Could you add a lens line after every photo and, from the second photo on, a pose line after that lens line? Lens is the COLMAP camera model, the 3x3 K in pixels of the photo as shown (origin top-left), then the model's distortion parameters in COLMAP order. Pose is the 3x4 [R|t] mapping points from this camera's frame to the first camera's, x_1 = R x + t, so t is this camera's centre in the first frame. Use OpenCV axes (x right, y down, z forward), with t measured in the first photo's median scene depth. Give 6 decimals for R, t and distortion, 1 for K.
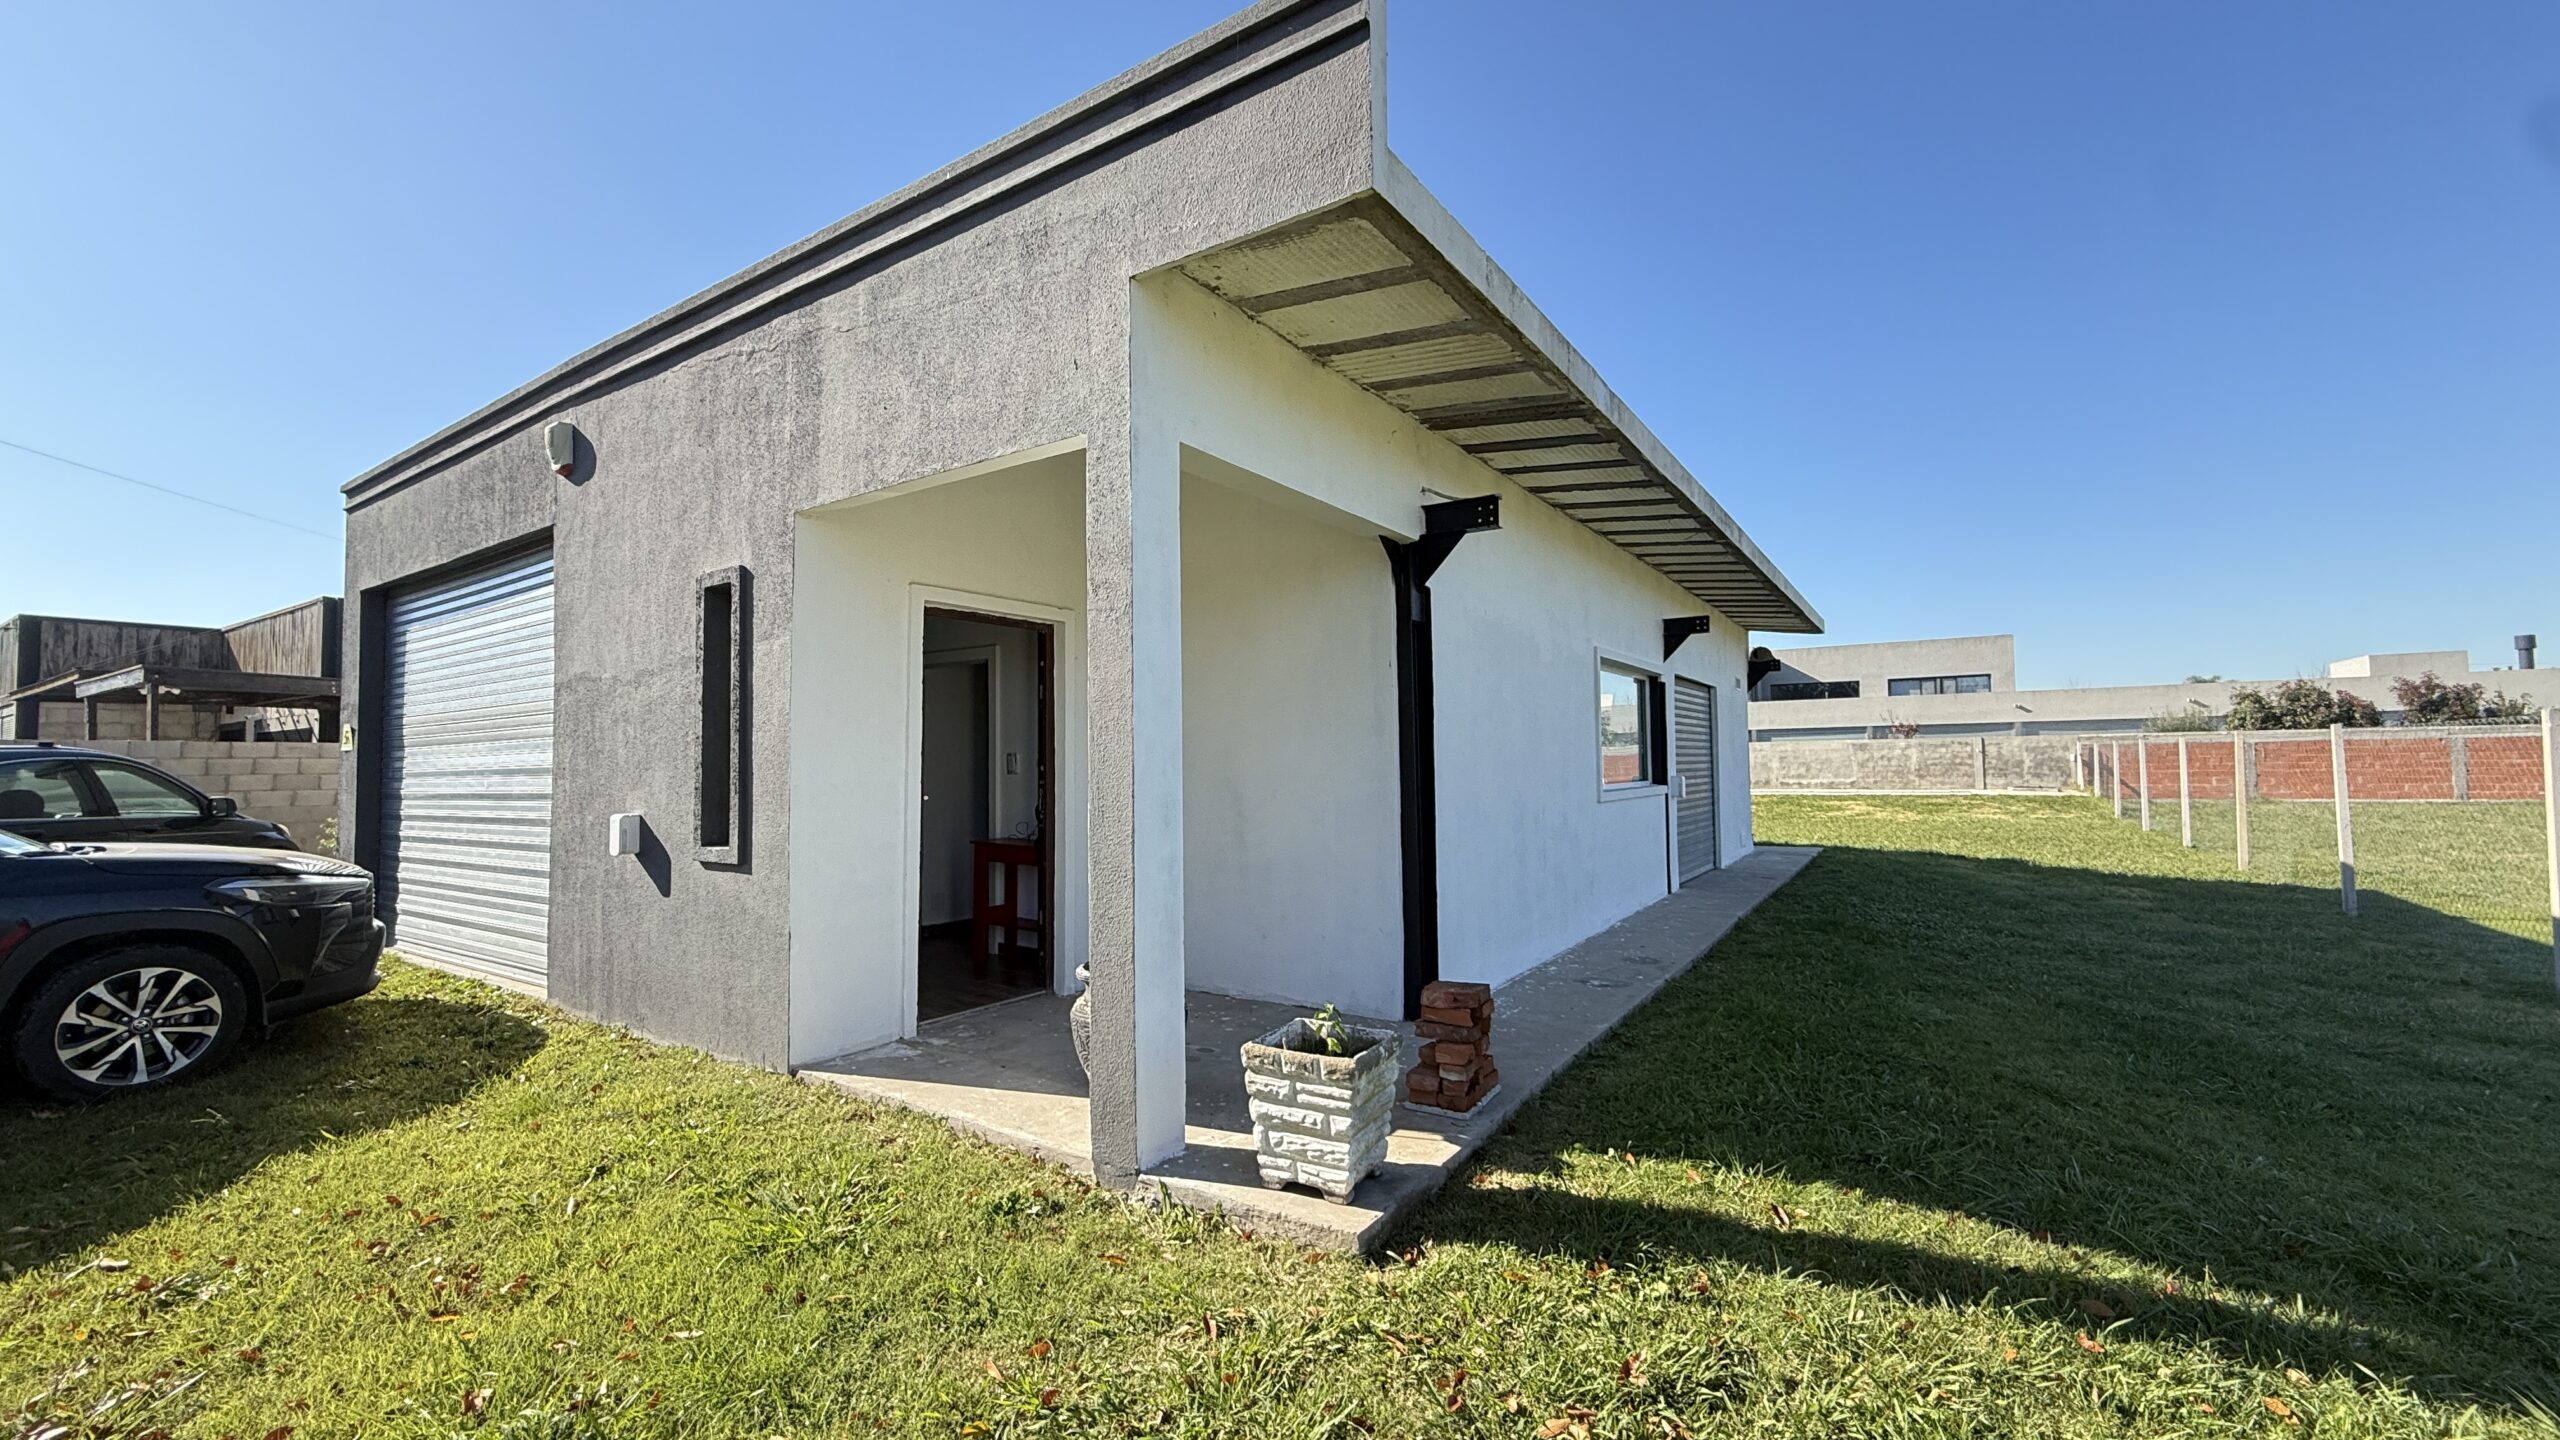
lens RADIAL K [[1065.8, 0, 1266.0], [0, 1065.8, 715.3], [0, 0, 1]] dist [0.001582, -0.001813]
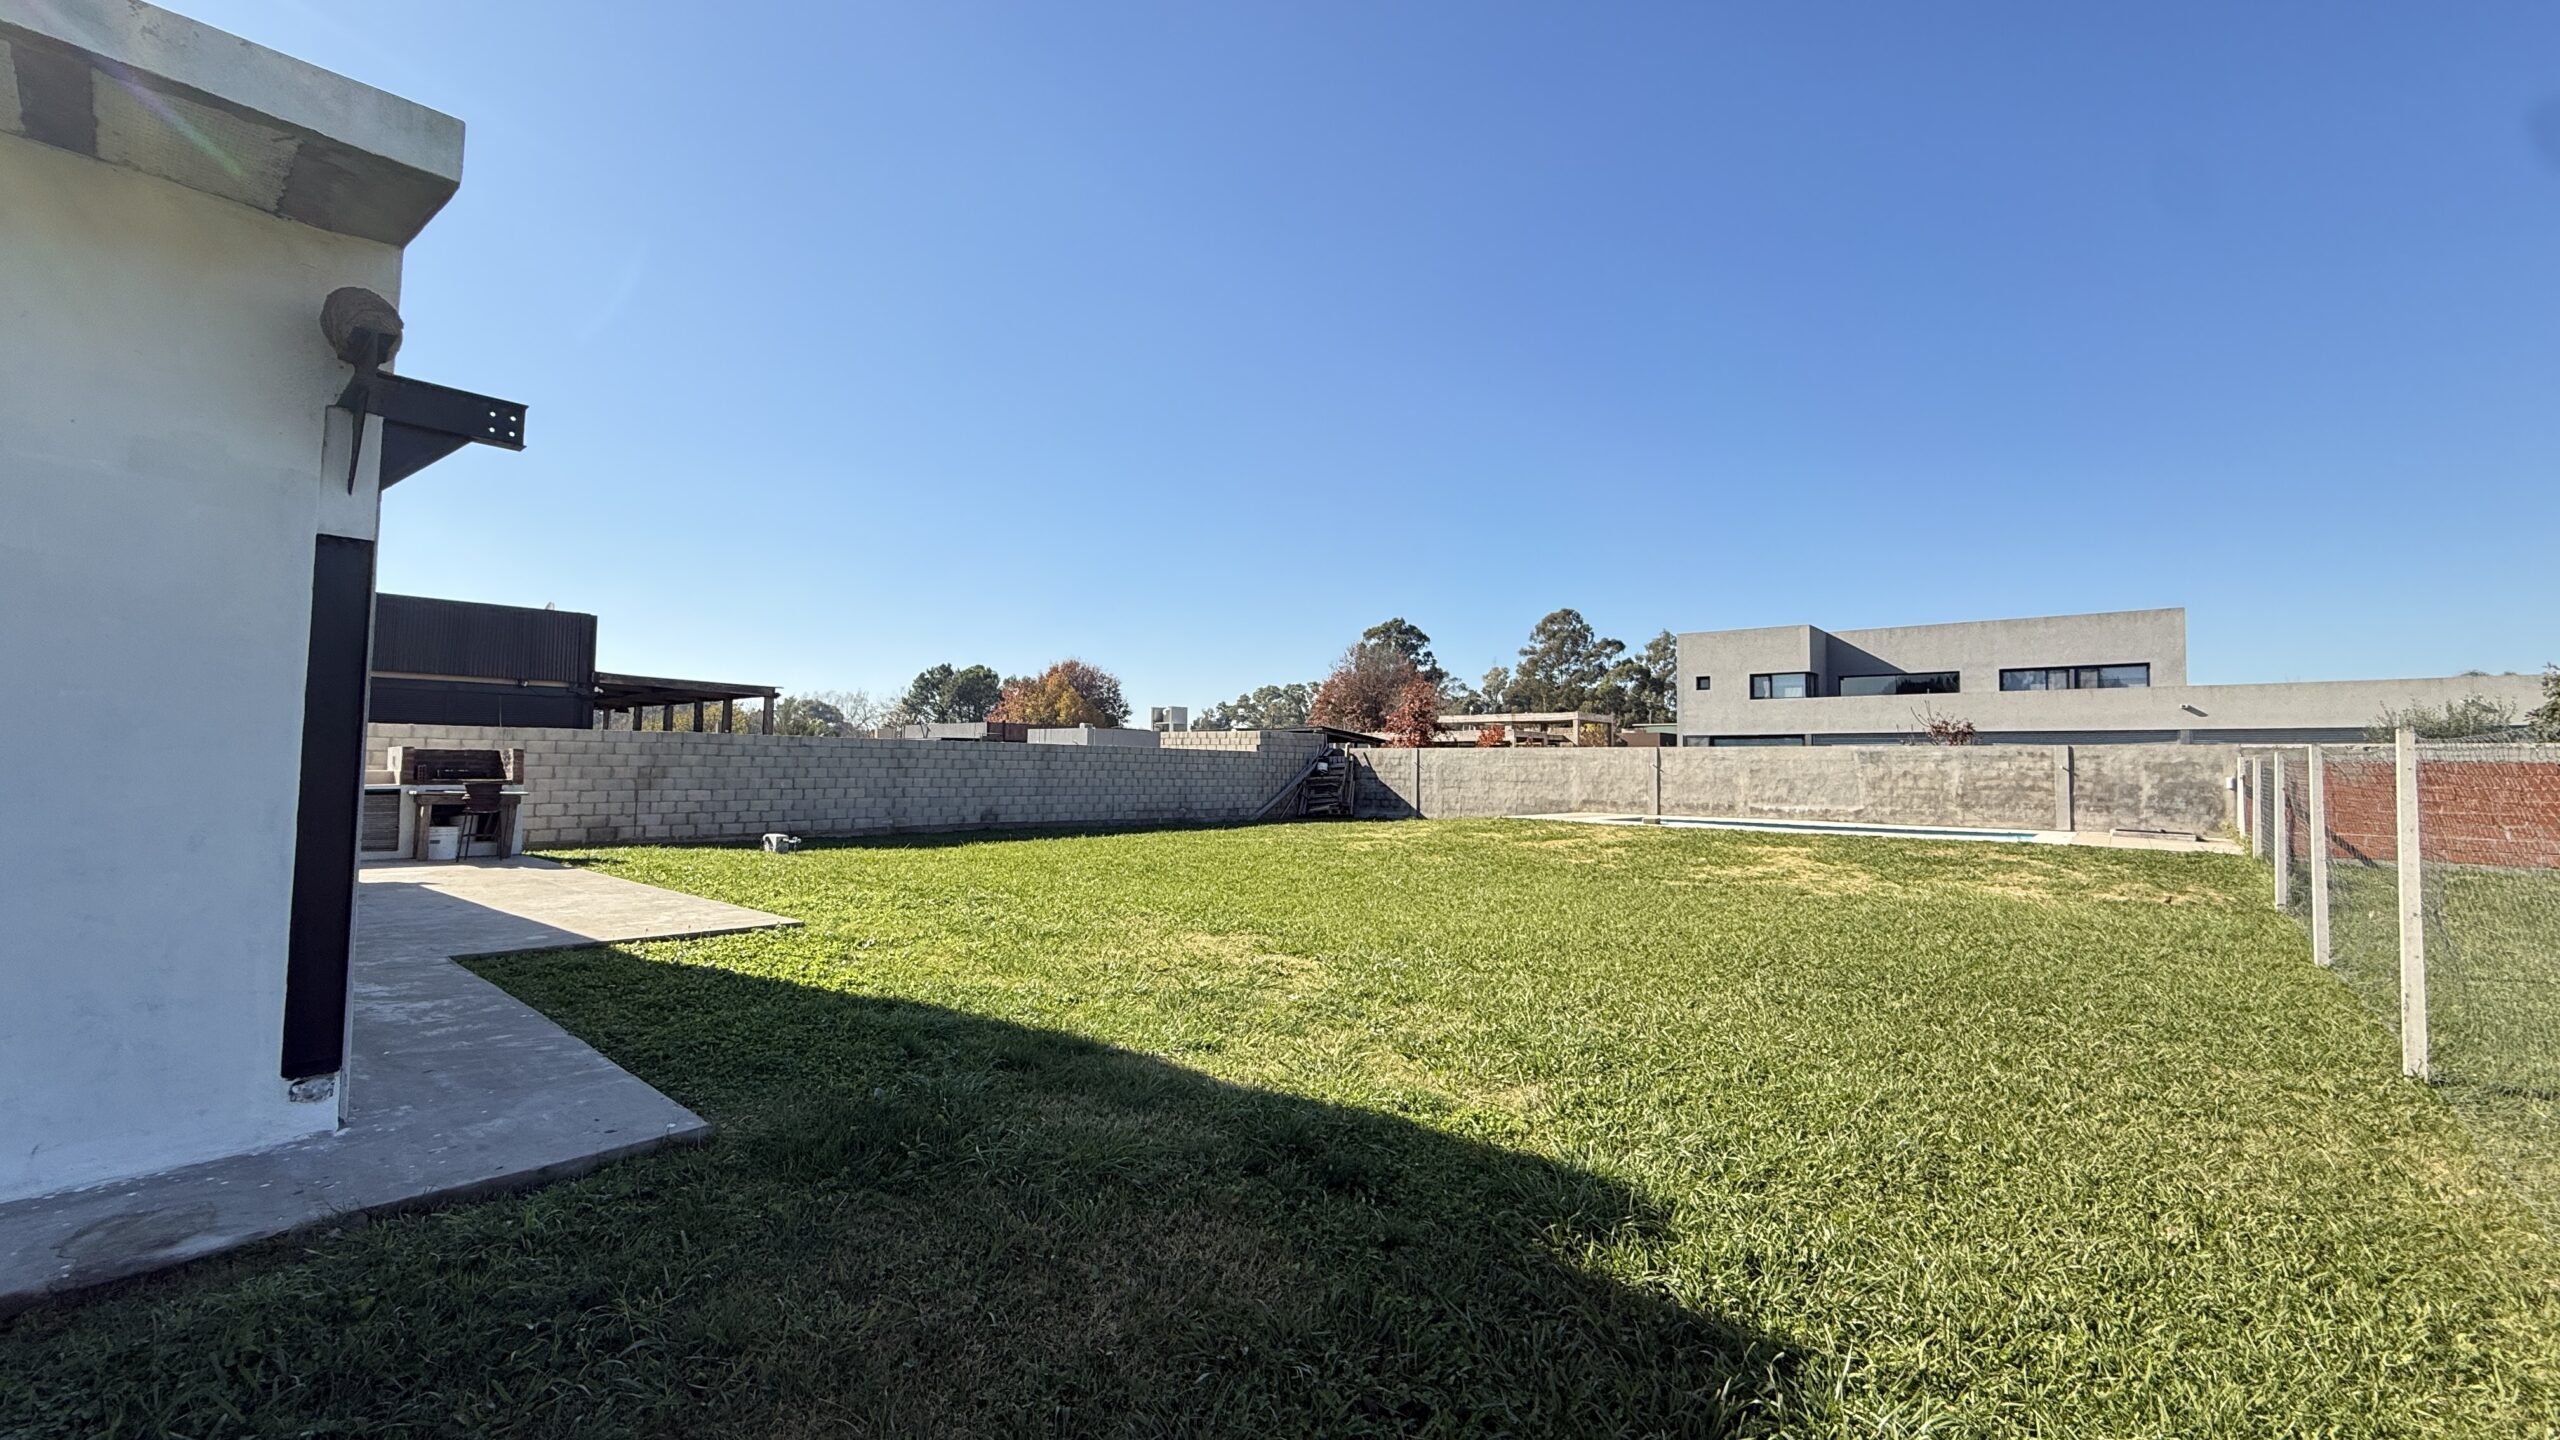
lens RADIAL K [[1065.8, 0, 1240.5], [0, 1065.8, 706.9], [0, 0, 1]] dist [0.001582, -0.001813]
pose [[0.988757, 0.015827, -0.148691, 1.405953], [-0.016948, 0.999837, -0.006272, 0.048076], [0.148568, 0.008722, 0.988864, 1.546069]]
